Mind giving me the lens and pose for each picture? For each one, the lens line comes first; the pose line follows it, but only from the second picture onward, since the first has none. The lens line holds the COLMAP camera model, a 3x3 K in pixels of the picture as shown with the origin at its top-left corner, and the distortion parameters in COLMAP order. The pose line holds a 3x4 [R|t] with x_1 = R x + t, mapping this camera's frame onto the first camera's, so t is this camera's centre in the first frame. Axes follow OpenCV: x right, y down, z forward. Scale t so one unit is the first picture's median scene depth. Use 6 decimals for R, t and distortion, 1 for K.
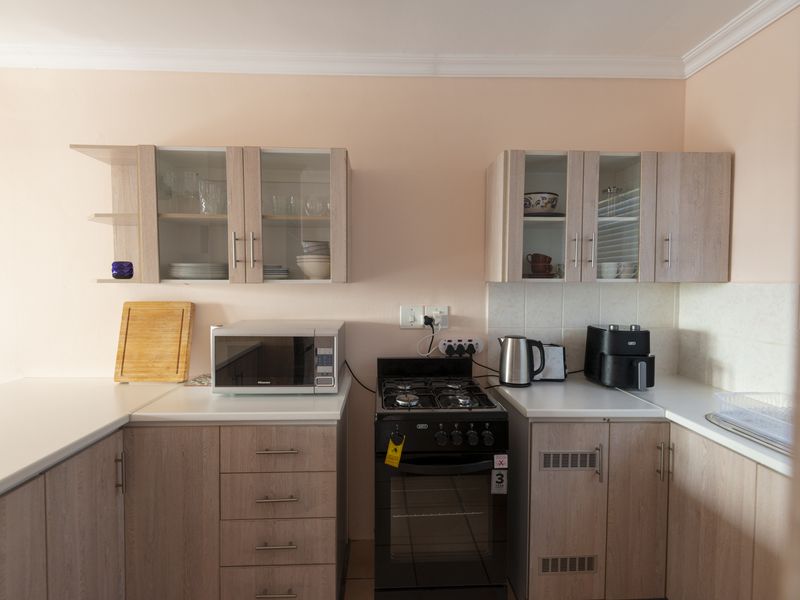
lens RADIAL K [[408.7, 0, 400.0], [0, 408.7, 300.0], [0, 0, 1]] dist [-0.000397, -0.000751]
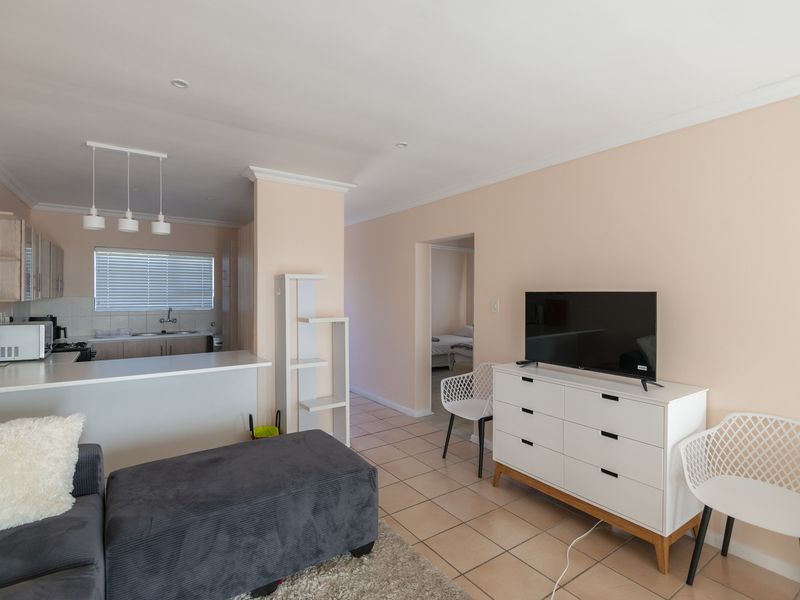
lens RADIAL K [[402.0, 0, 397.7], [0, 402.0, 290.7], [0, 0, 1]] dist [0.026810, -0.031685]
pose [[-0.527185, 0.002385, 0.849747, -2.621258], [0.032237, 0.999332, 0.017195, -0.056393], [-0.849139, 0.036458, -0.526909, 0.520931]]
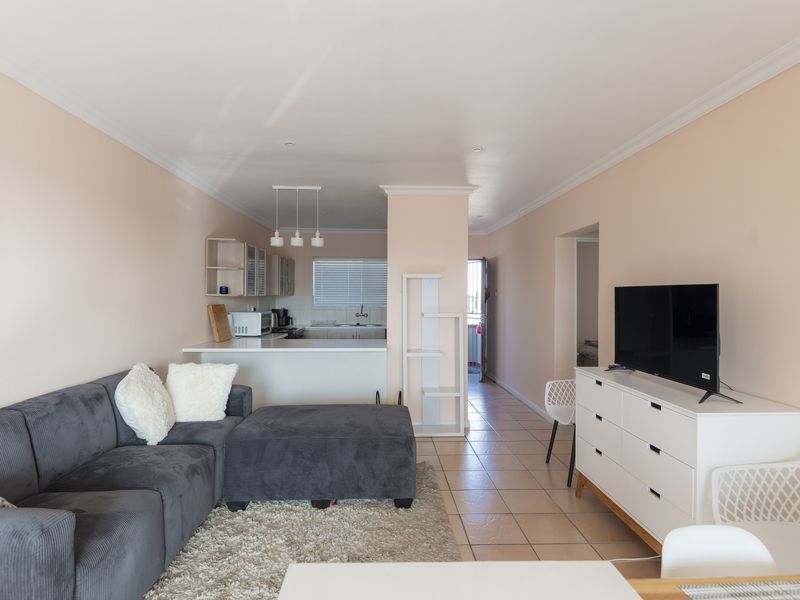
lens RADIAL K [[430.1, 0, 399.7], [0, 430.1, 287.6], [0, 0, 1]] dist [0.003257, 0.000295]
pose [[0.009025, 0.015675, 0.999836, -3.048365], [0.037450, 0.999170, -0.016002, -0.011686], [-0.999258, 0.037588, 0.008430, 0.009695]]
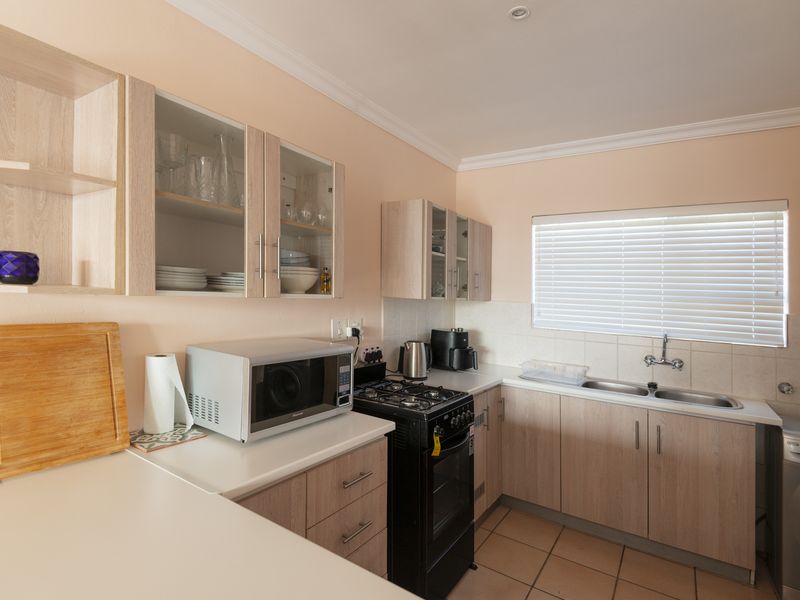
lens RADIAL K [[402.0, 0, 397.7], [0, 402.0, 290.7], [0, 0, 1]] dist [0.026810, -0.031685]
pose [[0.608234, 0.029196, 0.793221, -0.778738], [-0.001227, 0.999357, -0.035842, -0.024206], [-0.793757, 0.020827, 0.607878, 0.274658]]
